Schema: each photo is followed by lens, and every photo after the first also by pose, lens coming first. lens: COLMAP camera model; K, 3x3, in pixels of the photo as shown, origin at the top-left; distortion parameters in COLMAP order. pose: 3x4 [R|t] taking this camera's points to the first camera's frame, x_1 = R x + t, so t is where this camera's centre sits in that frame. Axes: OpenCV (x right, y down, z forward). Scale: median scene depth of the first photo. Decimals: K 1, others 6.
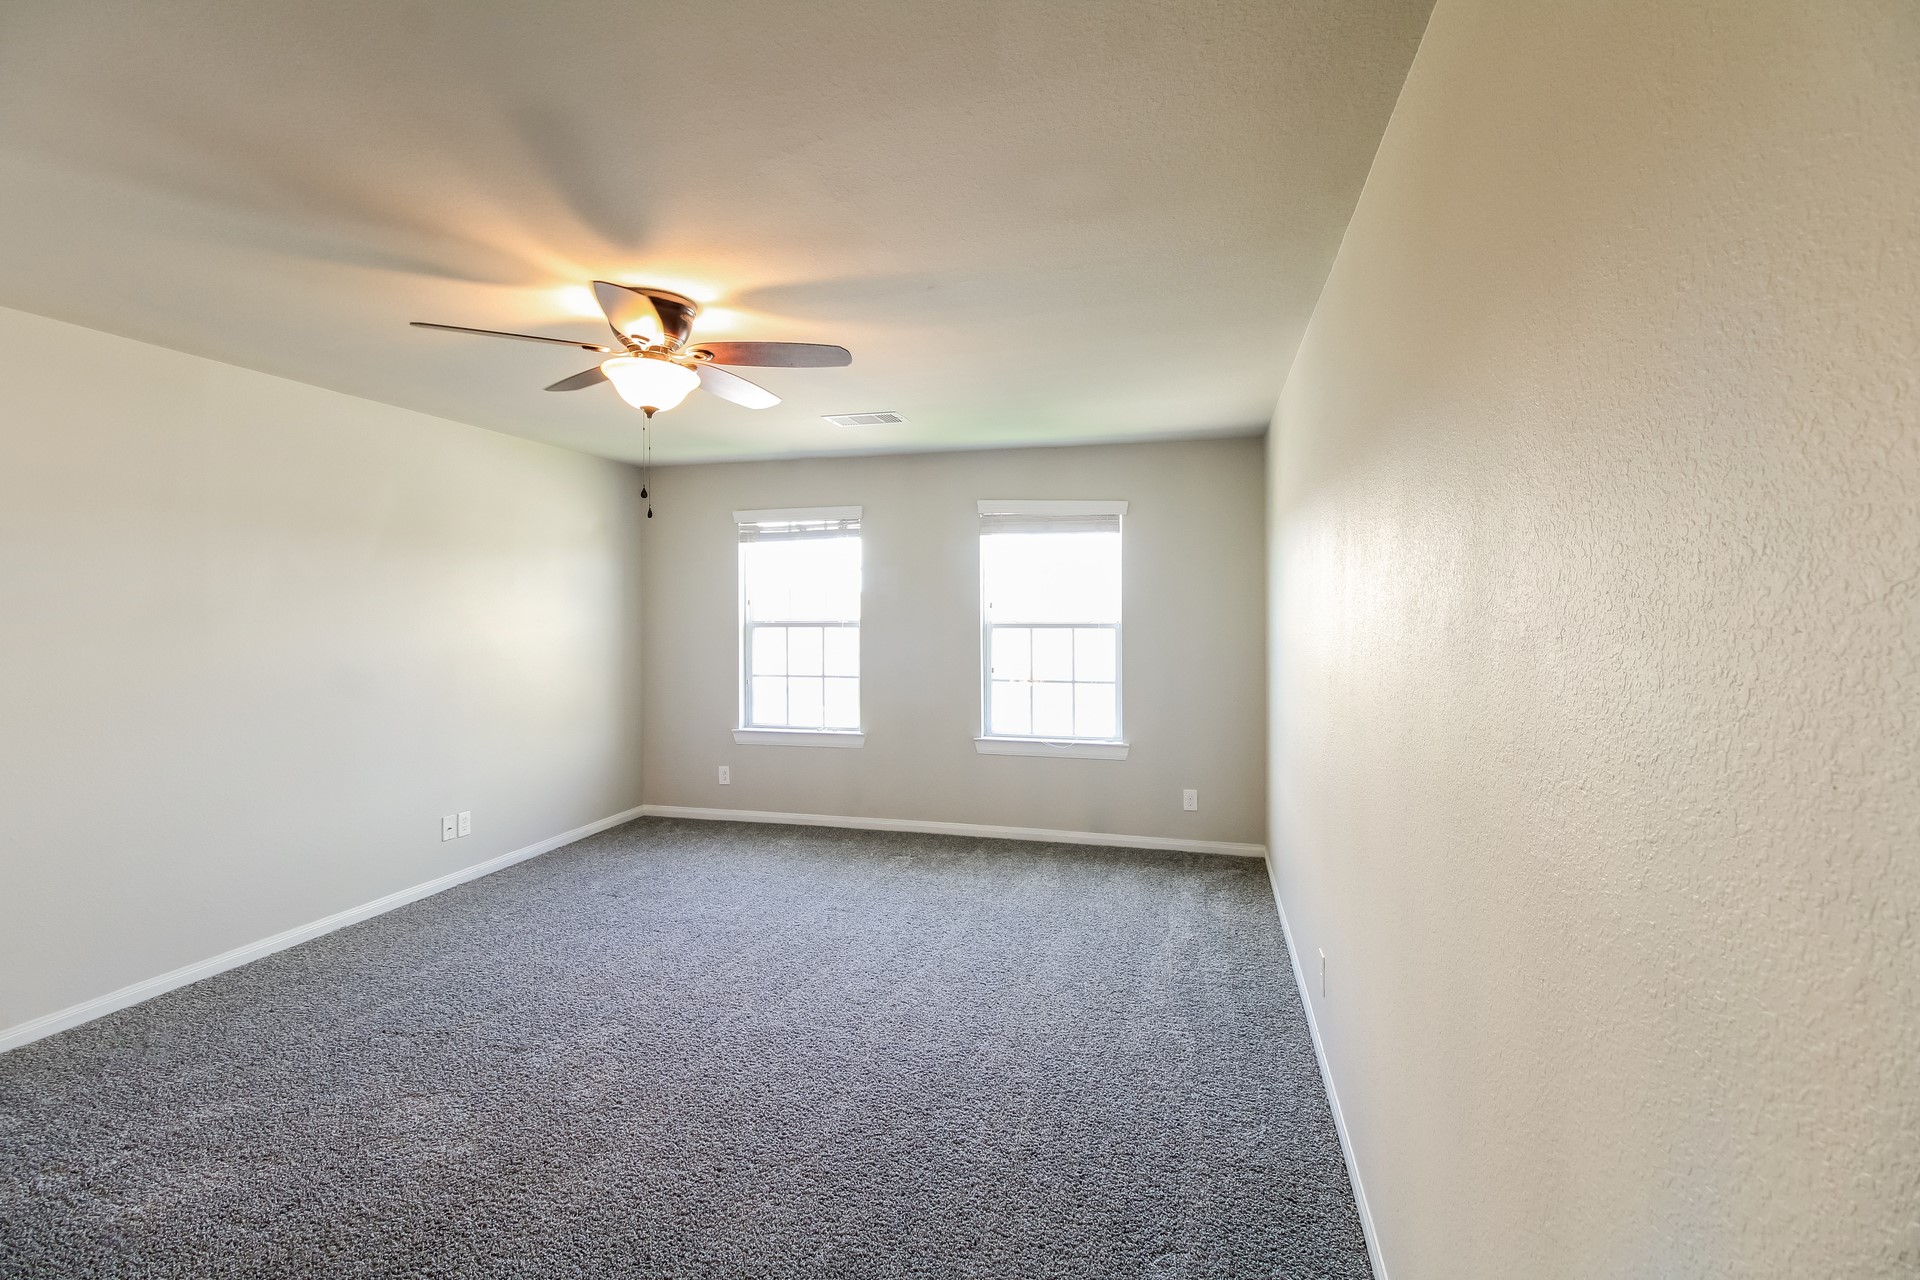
lens RADIAL K [[918.3, 0, 957.1], [0, 918.3, 603.0], [0, 0, 1]] dist [-0.000104, -0.000267]
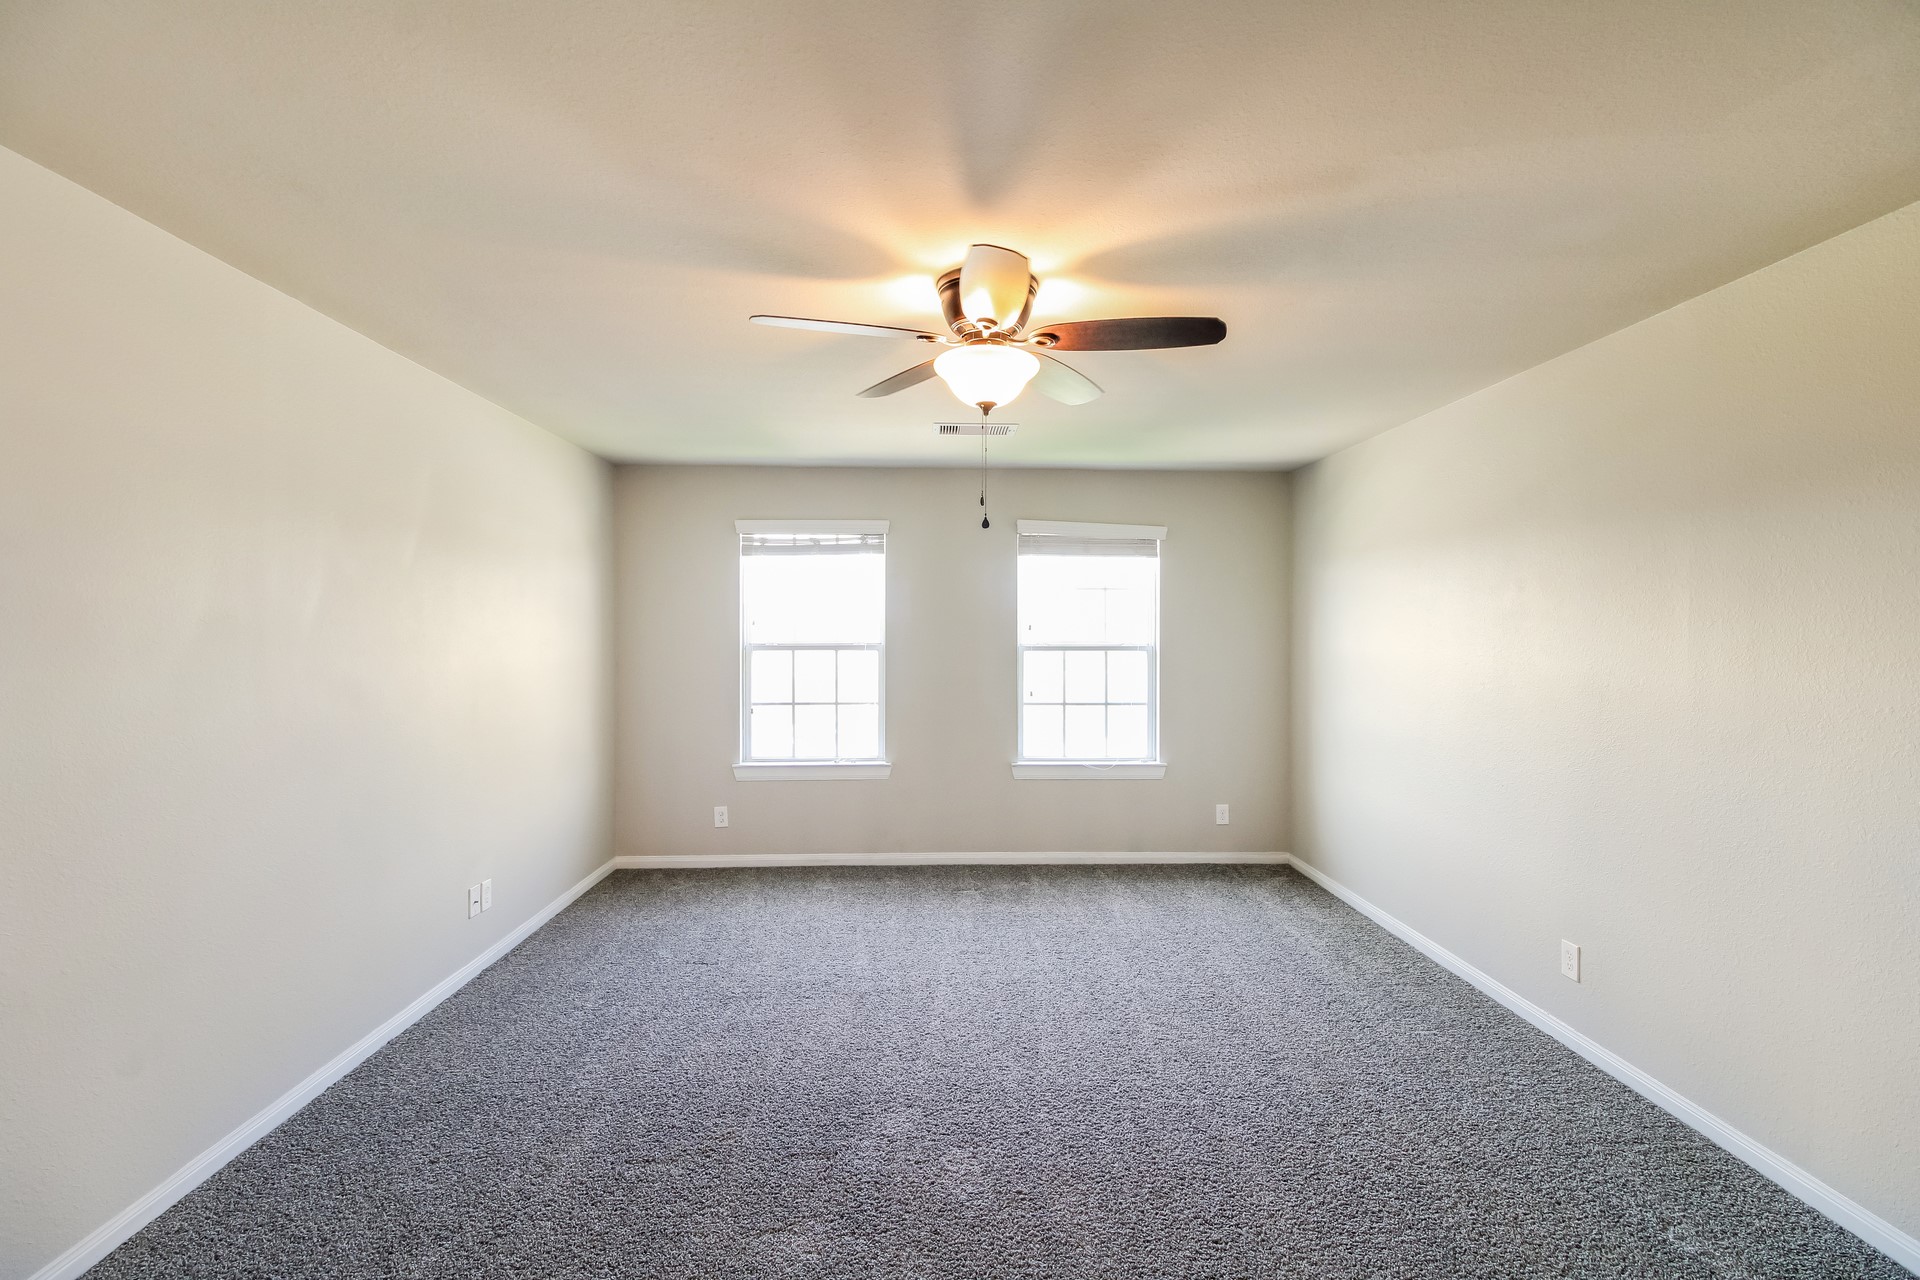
lens RADIAL K [[920.4, 0, 967.3], [0, 920.4, 632.9], [0, 0, 1]] dist [0.003886, -0.008926]
pose [[0.950677, 0.003943, 0.310156, -0.330809], [-0.006959, 0.999939, 0.008617, 0.000163], [-0.310103, -0.010350, 0.950647, 0.086938]]
